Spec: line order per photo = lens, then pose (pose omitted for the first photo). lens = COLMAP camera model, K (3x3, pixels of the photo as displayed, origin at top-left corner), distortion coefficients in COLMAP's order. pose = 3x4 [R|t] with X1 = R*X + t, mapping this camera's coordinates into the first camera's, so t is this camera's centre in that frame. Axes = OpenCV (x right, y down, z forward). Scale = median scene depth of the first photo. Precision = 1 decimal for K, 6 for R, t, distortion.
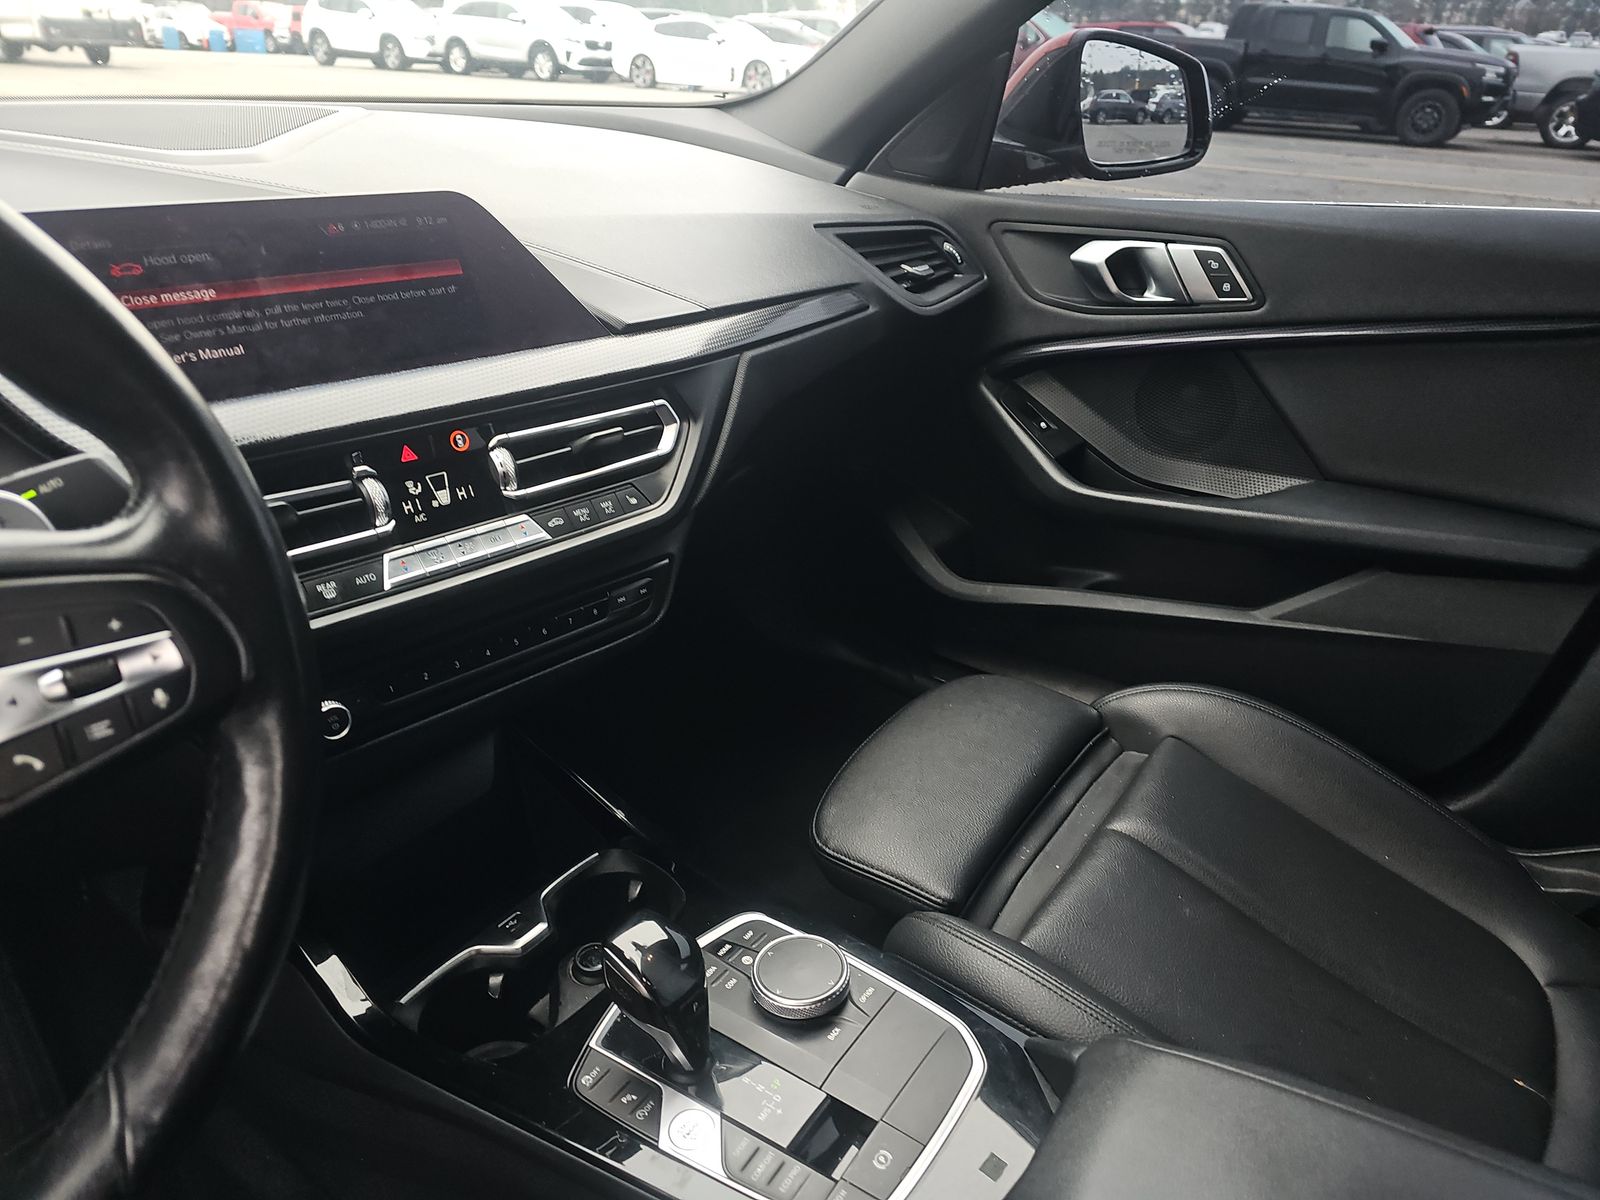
lens RADIAL K [[1047.7, 0, 797.4], [0, 1047.7, 614.0], [0, 0, 1]] dist [0.025303, -0.028676]
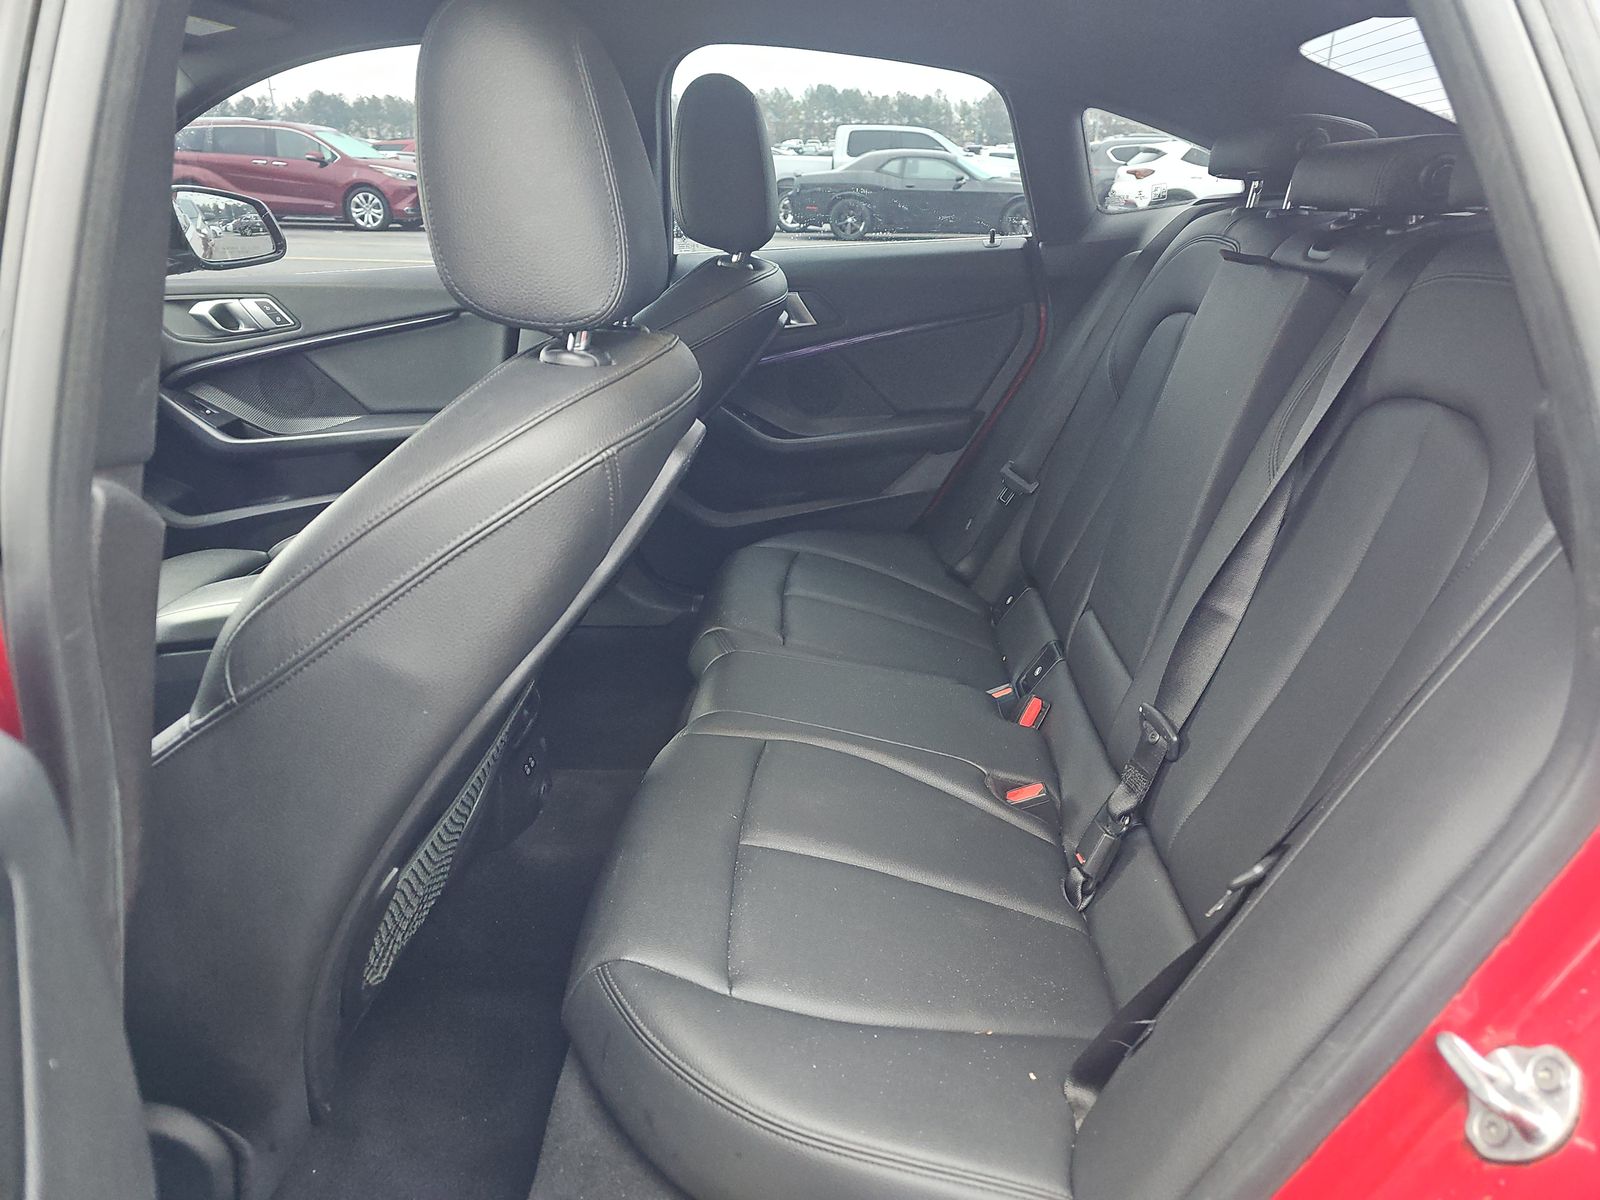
lens RADIAL K [[1047.7, 0, 784.4], [0, 1047.7, 621.9], [0, 0, 1]] dist [0.025303, -0.028676]
pose [[0.851219, -0.227306, 0.473032, 0.149296], [0.264456, 0.964317, -0.012505, 0.419205], [-0.453310, 0.135740, 0.880957, -0.877210]]
